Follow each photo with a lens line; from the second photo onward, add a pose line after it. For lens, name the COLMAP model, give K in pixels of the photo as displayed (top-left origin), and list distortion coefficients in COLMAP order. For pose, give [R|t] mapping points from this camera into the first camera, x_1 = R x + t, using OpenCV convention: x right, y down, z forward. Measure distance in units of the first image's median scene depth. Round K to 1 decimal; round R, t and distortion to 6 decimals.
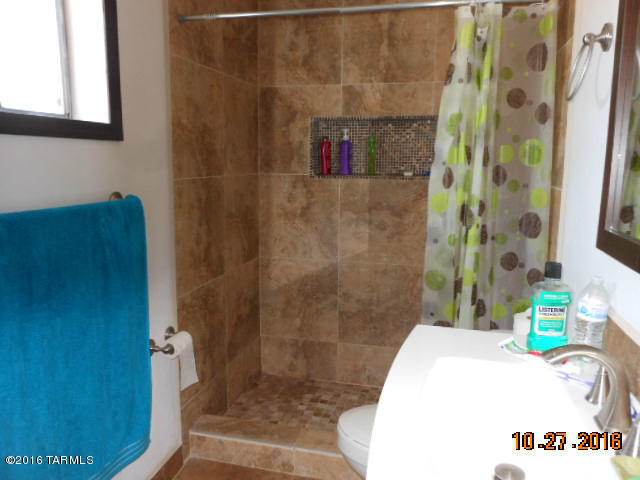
lens RADIAL K [[511.2, 0, 320.0], [0, 511.2, 238.6], [0, 0, 1]] dist [0.003641, -0.037674]
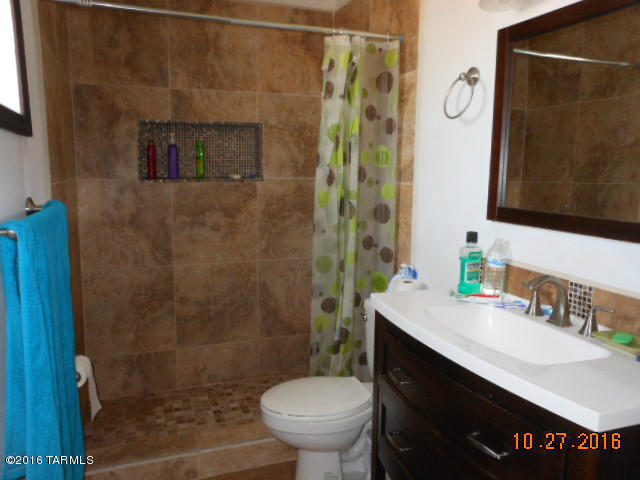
lens RADIAL K [[511.2, 0, 323.3], [0, 511.2, 241.9], [0, 0, 1]] dist [0.003641, -0.037674]
pose [[0.816973, -0.088577, 0.569833, -0.307974], [0.092097, 0.995491, 0.022703, 0.001954], [-0.569275, 0.033932, 0.821447, 0.023774]]
